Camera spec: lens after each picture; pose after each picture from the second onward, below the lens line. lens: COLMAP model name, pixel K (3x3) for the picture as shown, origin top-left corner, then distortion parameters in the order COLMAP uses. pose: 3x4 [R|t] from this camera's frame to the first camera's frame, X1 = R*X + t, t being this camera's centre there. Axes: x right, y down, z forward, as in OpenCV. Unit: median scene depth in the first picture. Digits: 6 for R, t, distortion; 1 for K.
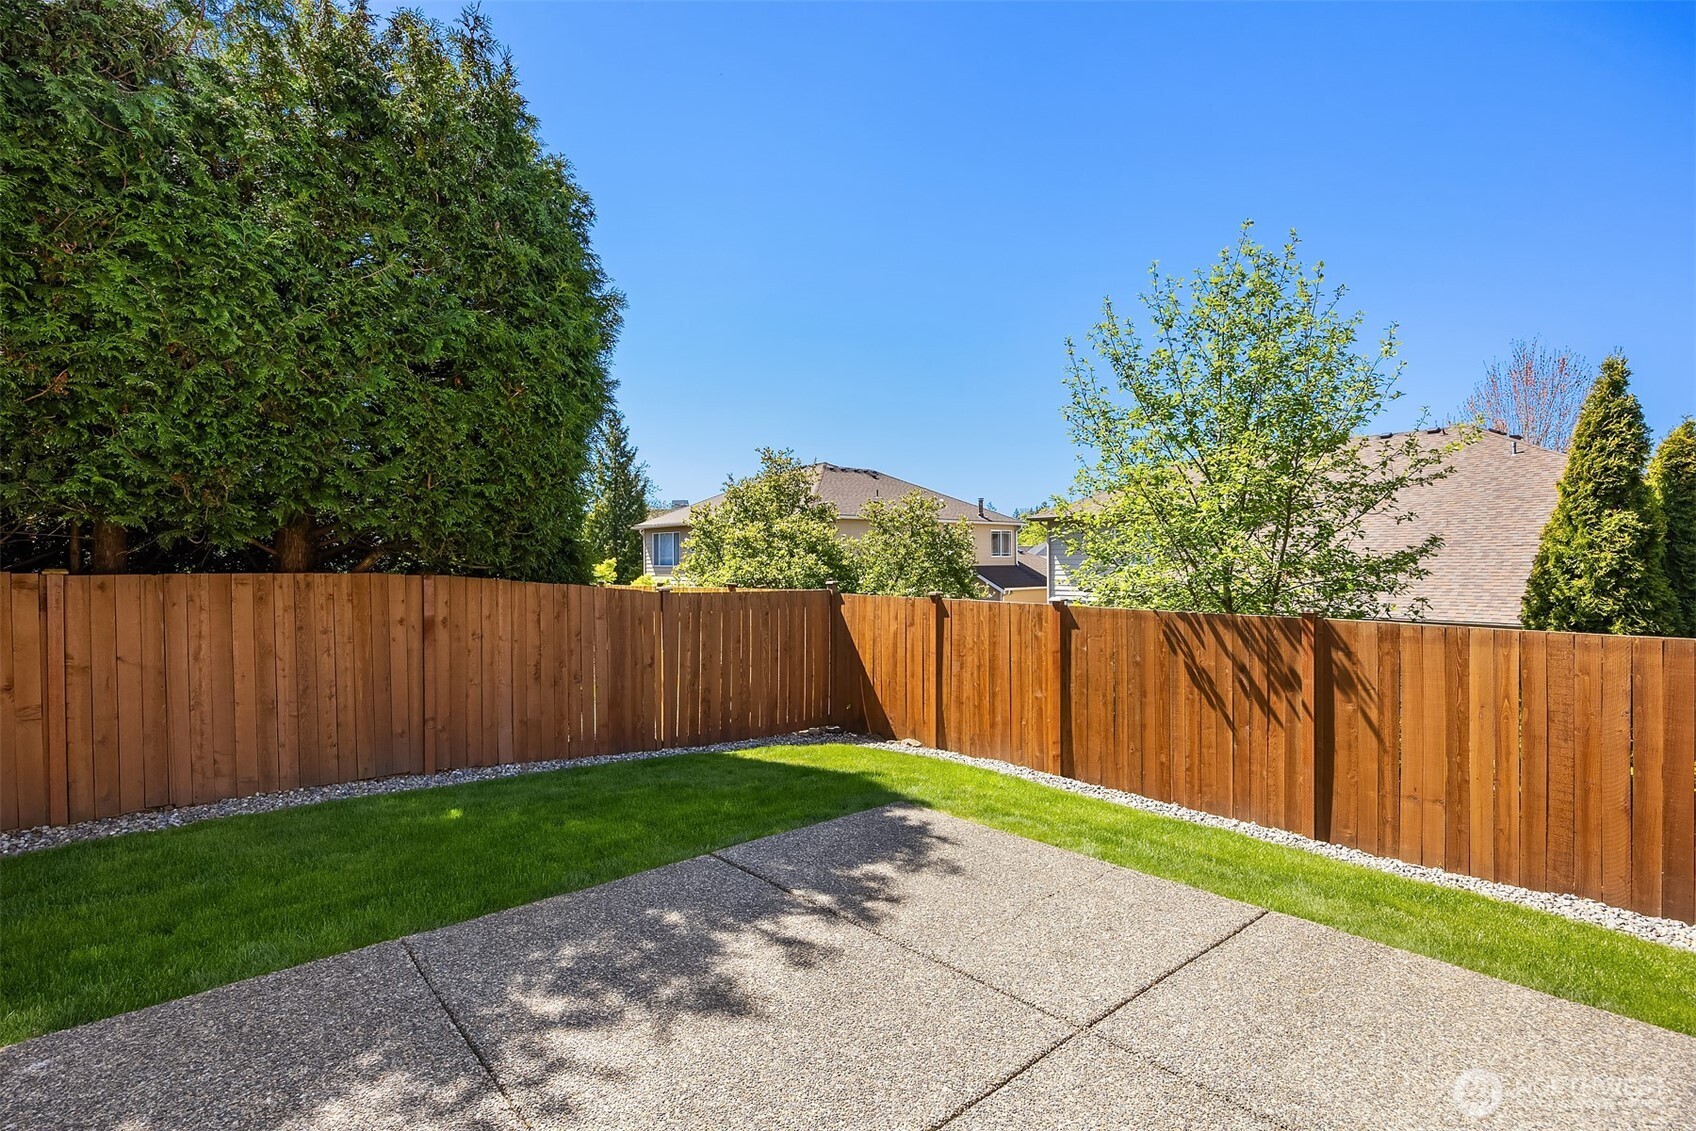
lens RADIAL K [[806.8, 0, 846.0], [0, 806.8, 567.9], [0, 0, 1]] dist [0.001713, -0.000299]
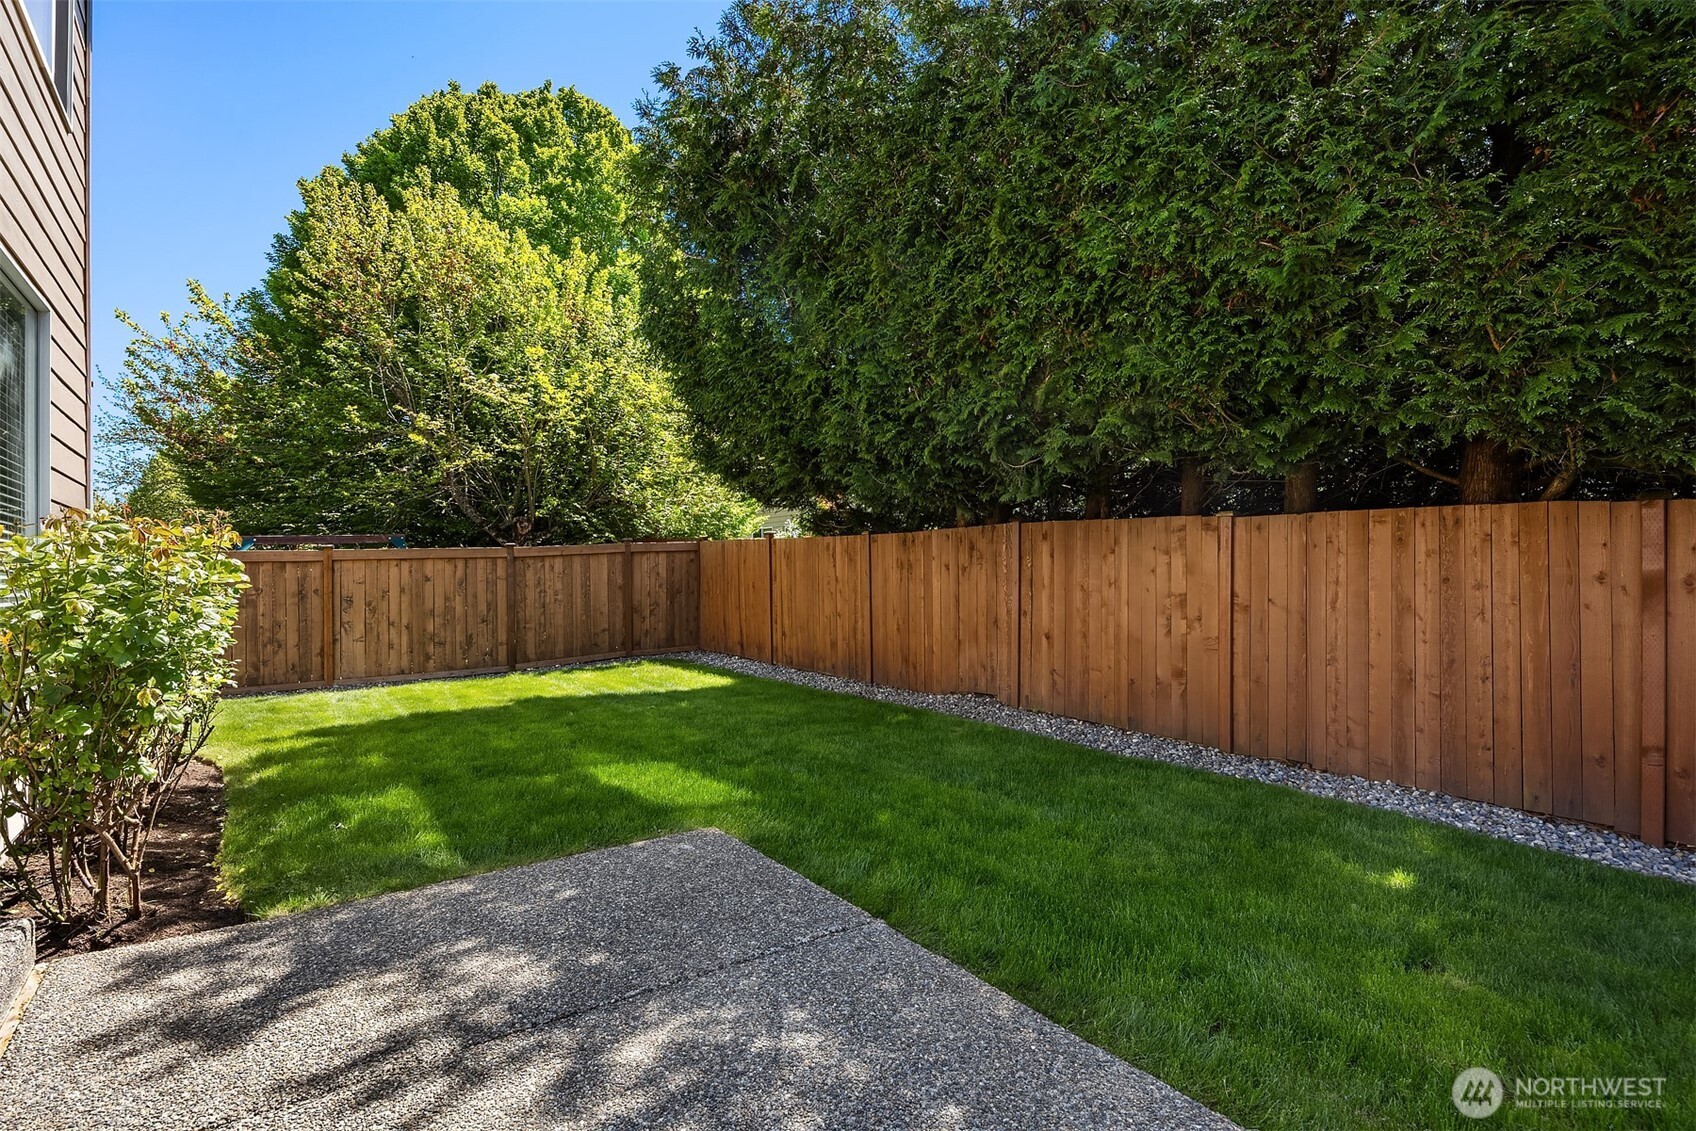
lens RADIAL K [[837.5, 0, 855.5], [0, 837.5, 556.1], [0, 0, 1]] dist [-0.005249, 0.000173]
pose [[-0.102250, 0.003358, -0.994753, 0.150858], [0.011667, 0.999930, 0.002177, 0.046146], [0.994690, -0.011384, -0.102282, 0.553136]]
